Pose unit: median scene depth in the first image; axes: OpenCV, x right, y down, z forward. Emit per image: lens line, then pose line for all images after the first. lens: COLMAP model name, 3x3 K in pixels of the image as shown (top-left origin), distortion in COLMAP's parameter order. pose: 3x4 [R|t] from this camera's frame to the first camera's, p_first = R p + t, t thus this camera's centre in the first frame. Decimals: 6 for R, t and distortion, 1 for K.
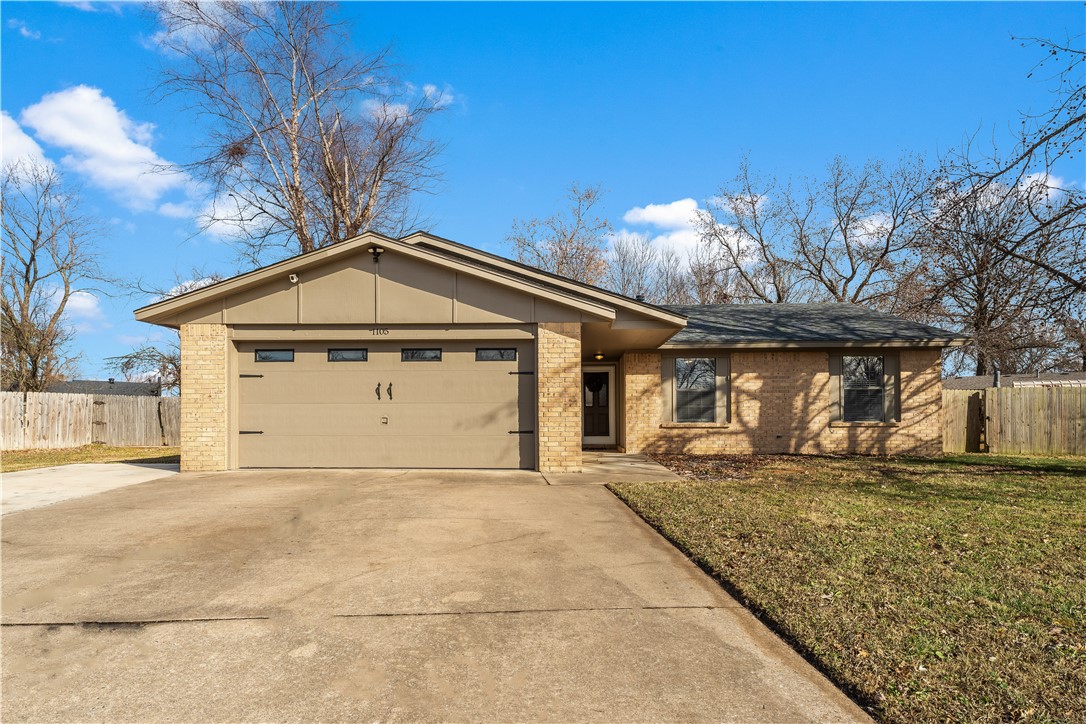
lens RADIAL K [[589.0, 0, 542.9], [0, 589.0, 372.5], [0, 0, 1]] dist [-0.006095, -0.002043]
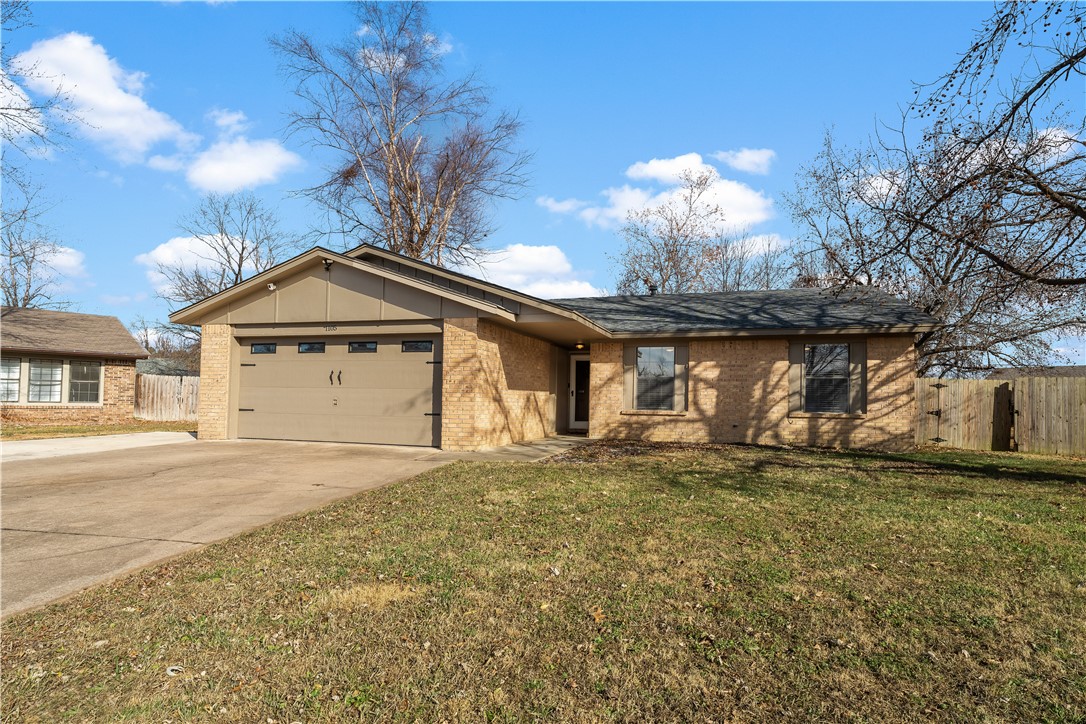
lens RADIAL K [[570.1, 0, 537.7], [0, 570.1, 353.4], [0, 0, 1]] dist [-0.010916, 0.002431]
pose [[0.965392, -0.005245, -0.260751, 0.338391], [0.002565, 0.999940, -0.010617, -0.003424], [0.260791, 0.009581, 0.965348, -0.010337]]
